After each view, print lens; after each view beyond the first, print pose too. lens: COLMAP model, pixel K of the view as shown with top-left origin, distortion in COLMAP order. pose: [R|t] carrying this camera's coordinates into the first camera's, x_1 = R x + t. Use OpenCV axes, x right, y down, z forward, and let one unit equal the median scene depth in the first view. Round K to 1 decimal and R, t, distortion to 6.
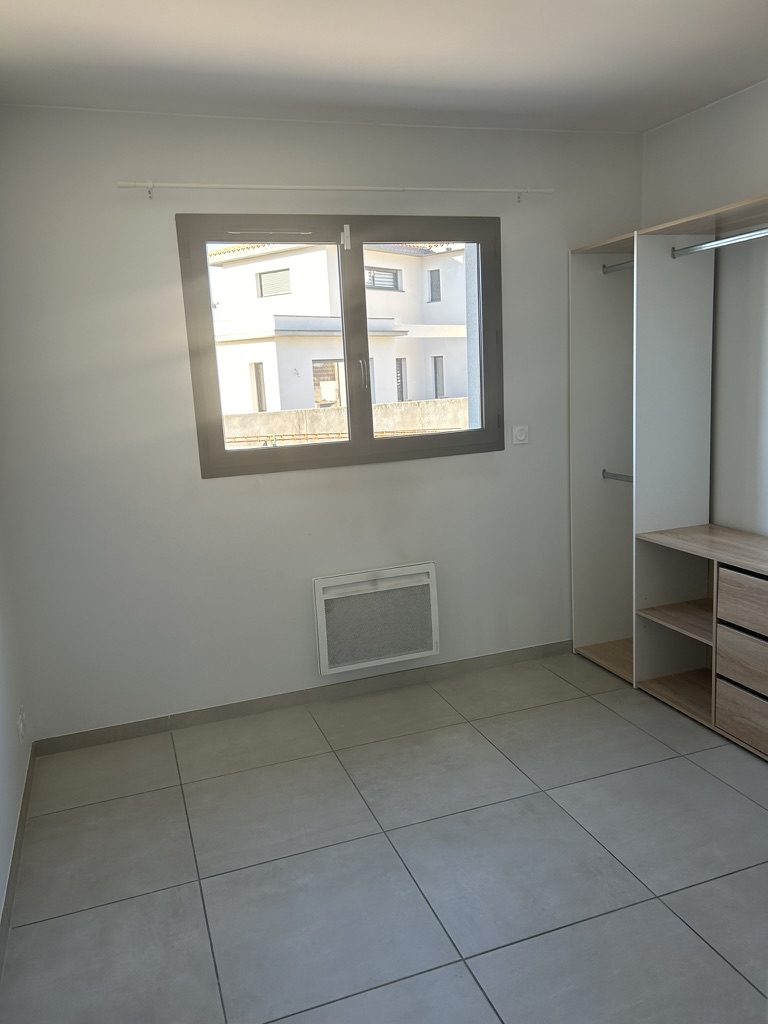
lens RADIAL K [[762.9, 0, 388.0], [0, 762.9, 510.5], [0, 0, 1]] dist [0.068322, -0.077027]
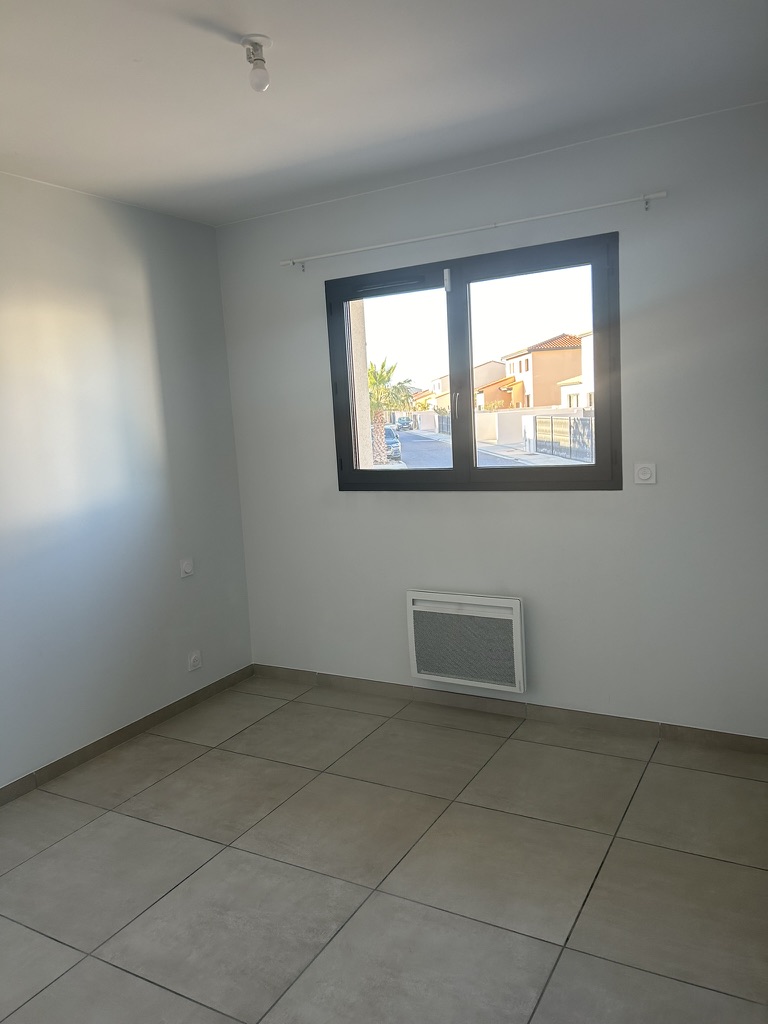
lens RADIAL K [[762.9, 0, 386.2], [0, 762.9, 505.6], [0, 0, 1]] dist [0.068322, -0.077027]
pose [[0.675075, 0.106074, -0.730084, 0.664023], [-0.105010, 0.993349, 0.047226, -0.079516], [0.730237, 0.044786, 0.681724, 0.209417]]
